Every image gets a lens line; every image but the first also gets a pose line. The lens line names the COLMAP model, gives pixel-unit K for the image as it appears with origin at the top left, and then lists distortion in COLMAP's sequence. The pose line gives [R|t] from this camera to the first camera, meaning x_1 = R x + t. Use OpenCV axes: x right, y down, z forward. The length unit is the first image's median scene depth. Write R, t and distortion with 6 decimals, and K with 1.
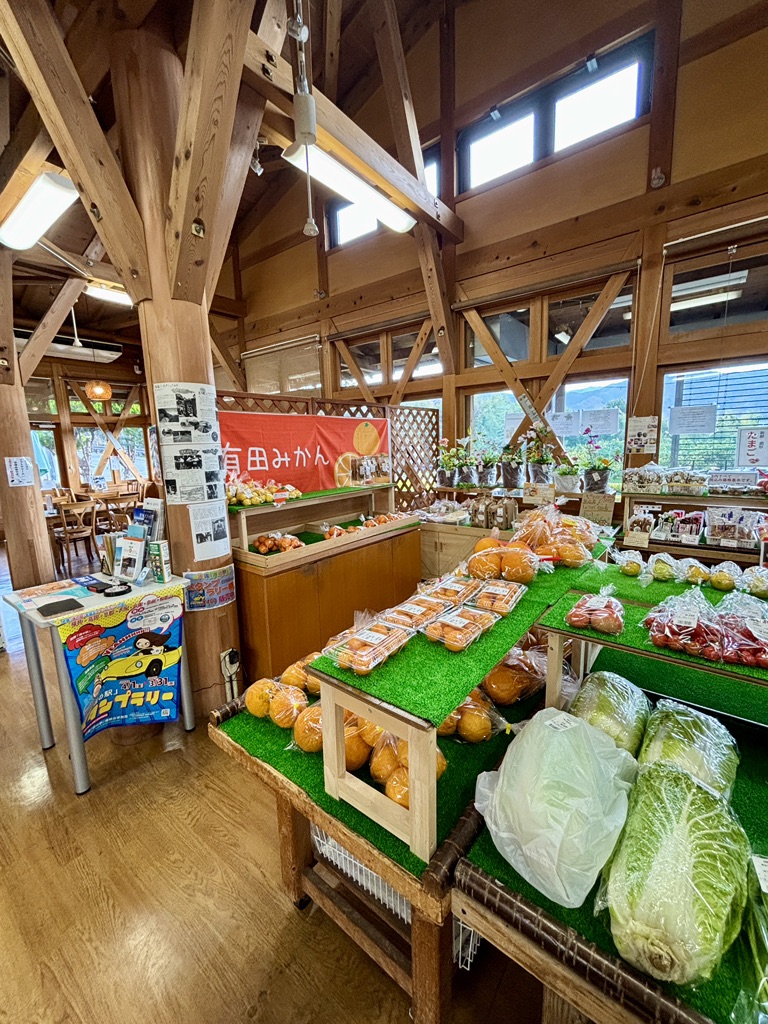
lens RADIAL K [[413.6, 0, 382.3], [0, 413.6, 509.3], [0, 0, 1]] dist [-0.039693, -0.000074]
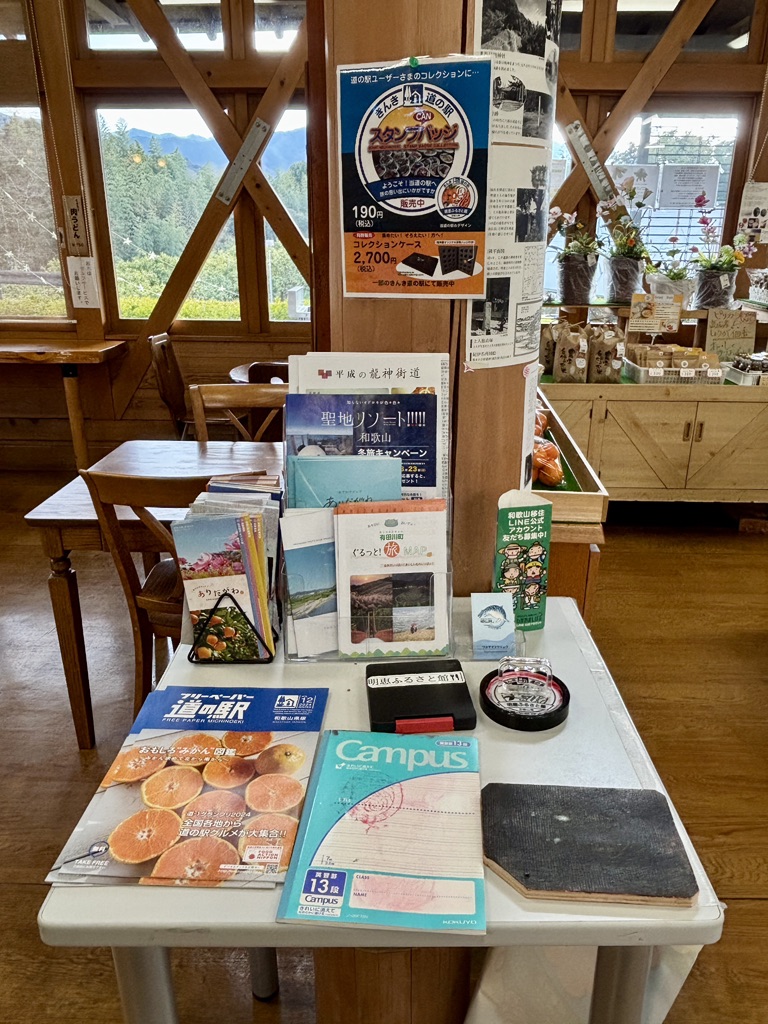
lens RADIAL K [[725.1, 0, 384.6], [0, 725.1, 512.4], [0, 0, 1]] dist [0.019550, -0.002233]
pose [[0.788915, -0.187601, 0.585166, -0.450474], [0.065749, 0.972563, 0.223155, -0.015959], [-0.610974, -0.137576, 0.779604, 0.311753]]
